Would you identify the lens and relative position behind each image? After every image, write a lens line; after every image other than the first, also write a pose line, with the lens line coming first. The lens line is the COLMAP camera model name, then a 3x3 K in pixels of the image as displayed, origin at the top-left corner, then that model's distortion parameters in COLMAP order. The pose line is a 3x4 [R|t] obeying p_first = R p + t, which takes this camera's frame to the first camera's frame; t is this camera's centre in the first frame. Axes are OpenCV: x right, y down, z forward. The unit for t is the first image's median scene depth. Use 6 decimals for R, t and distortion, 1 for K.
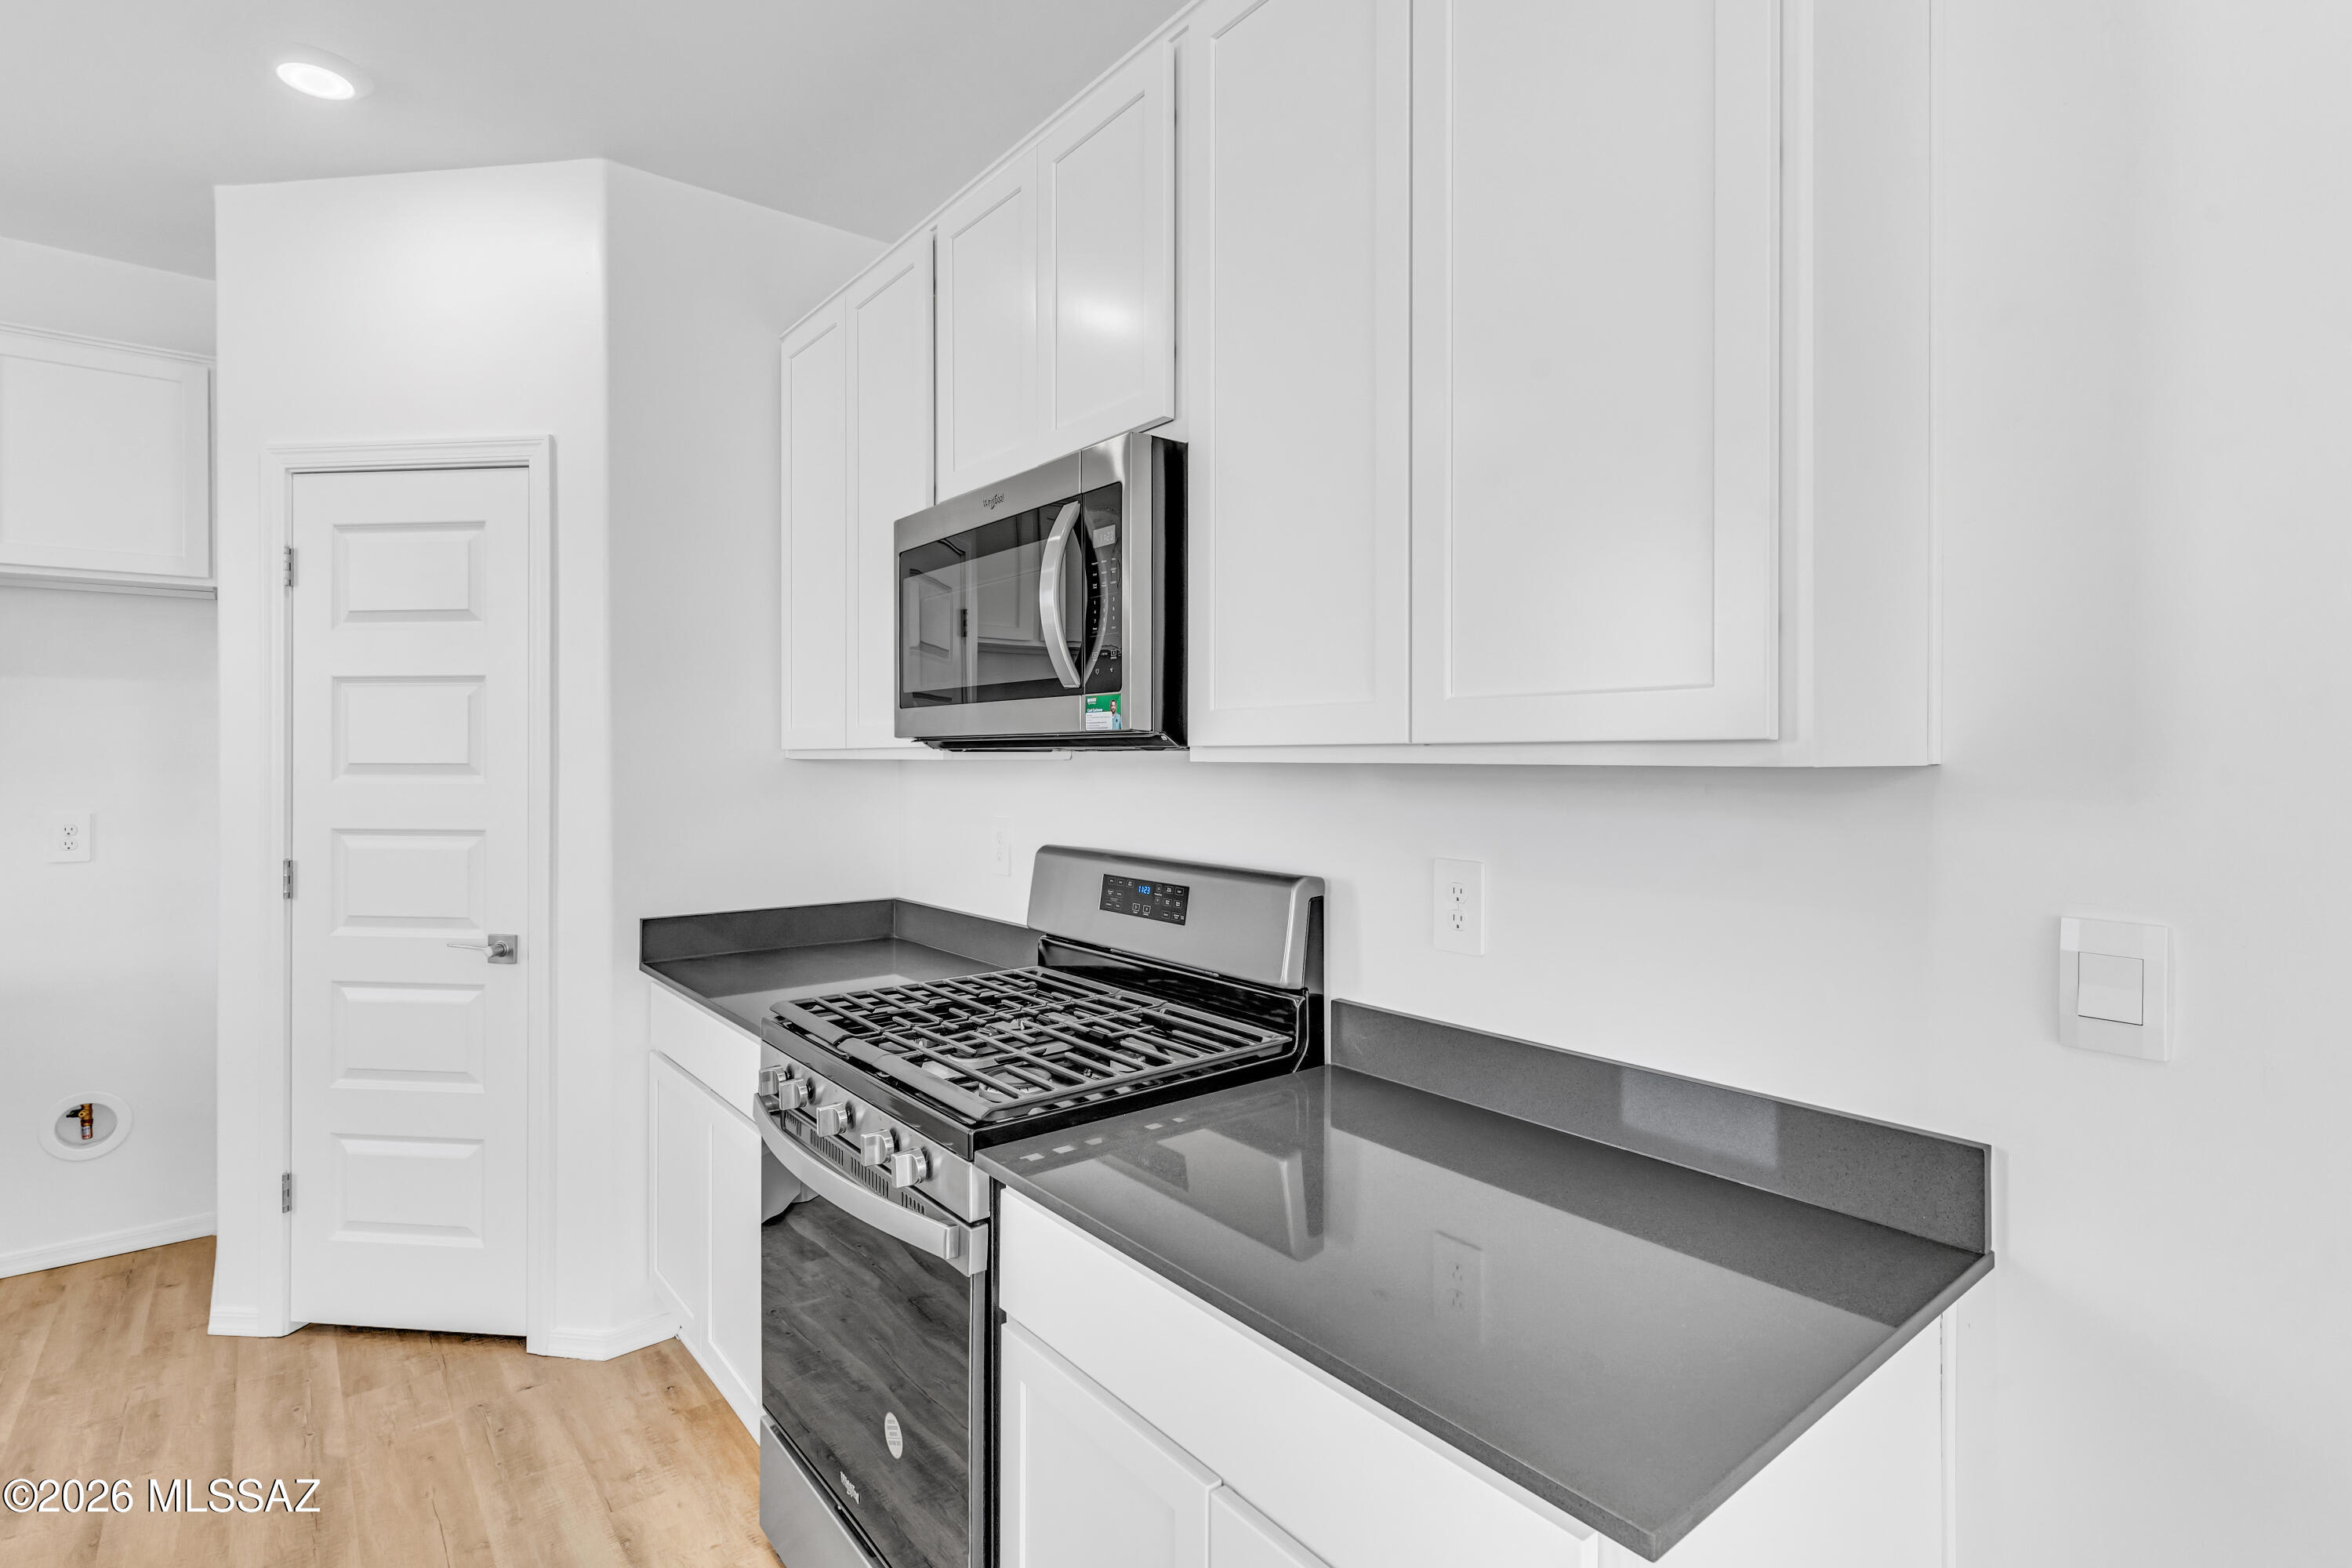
lens RADIAL K [[1133.4, 0, 1177.4], [0, 1133.4, 753.1], [0, 0, 1]] dist [0.001383, -0.000130]
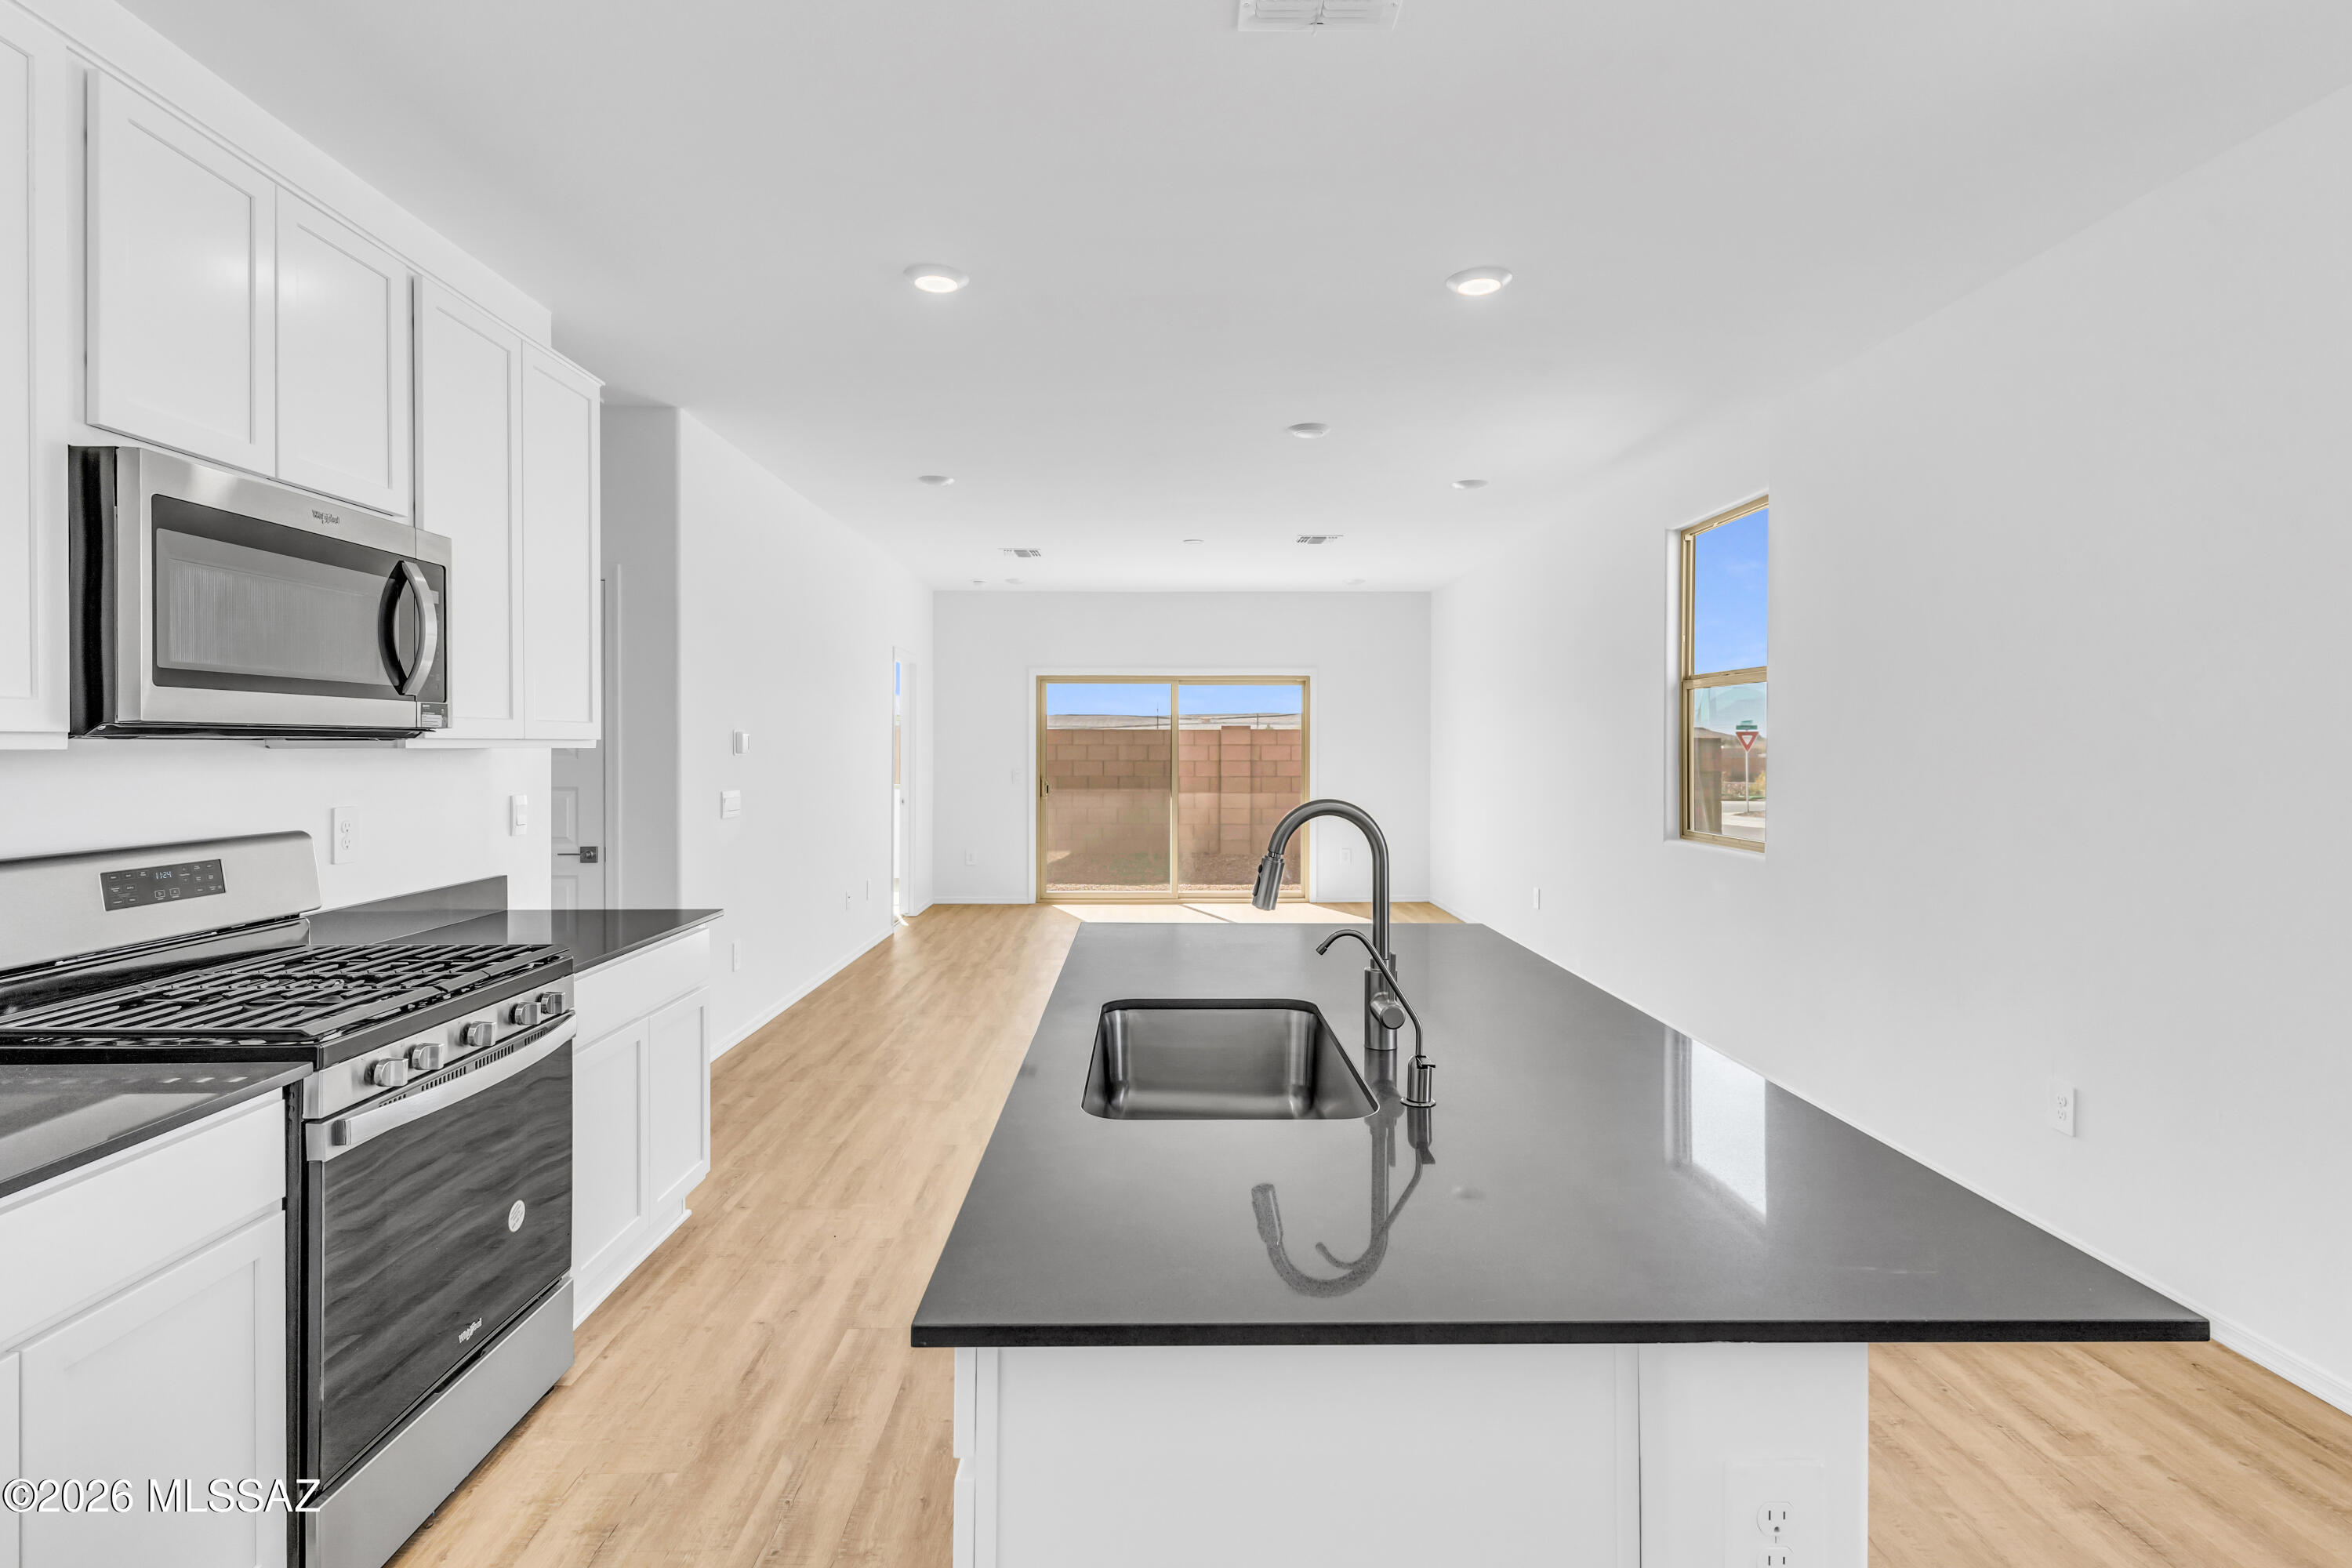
lens RADIAL K [[1133.4, 0, 1177.4], [0, 1133.4, 753.1], [0, 0, 1]] dist [0.001383, -0.000130]
pose [[-0.793217, -0.002609, 0.608933, -1.368271], [0.001300, 0.999981, 0.005978, 0.004883], [-0.608937, 0.005533, -0.793199, 1.243240]]
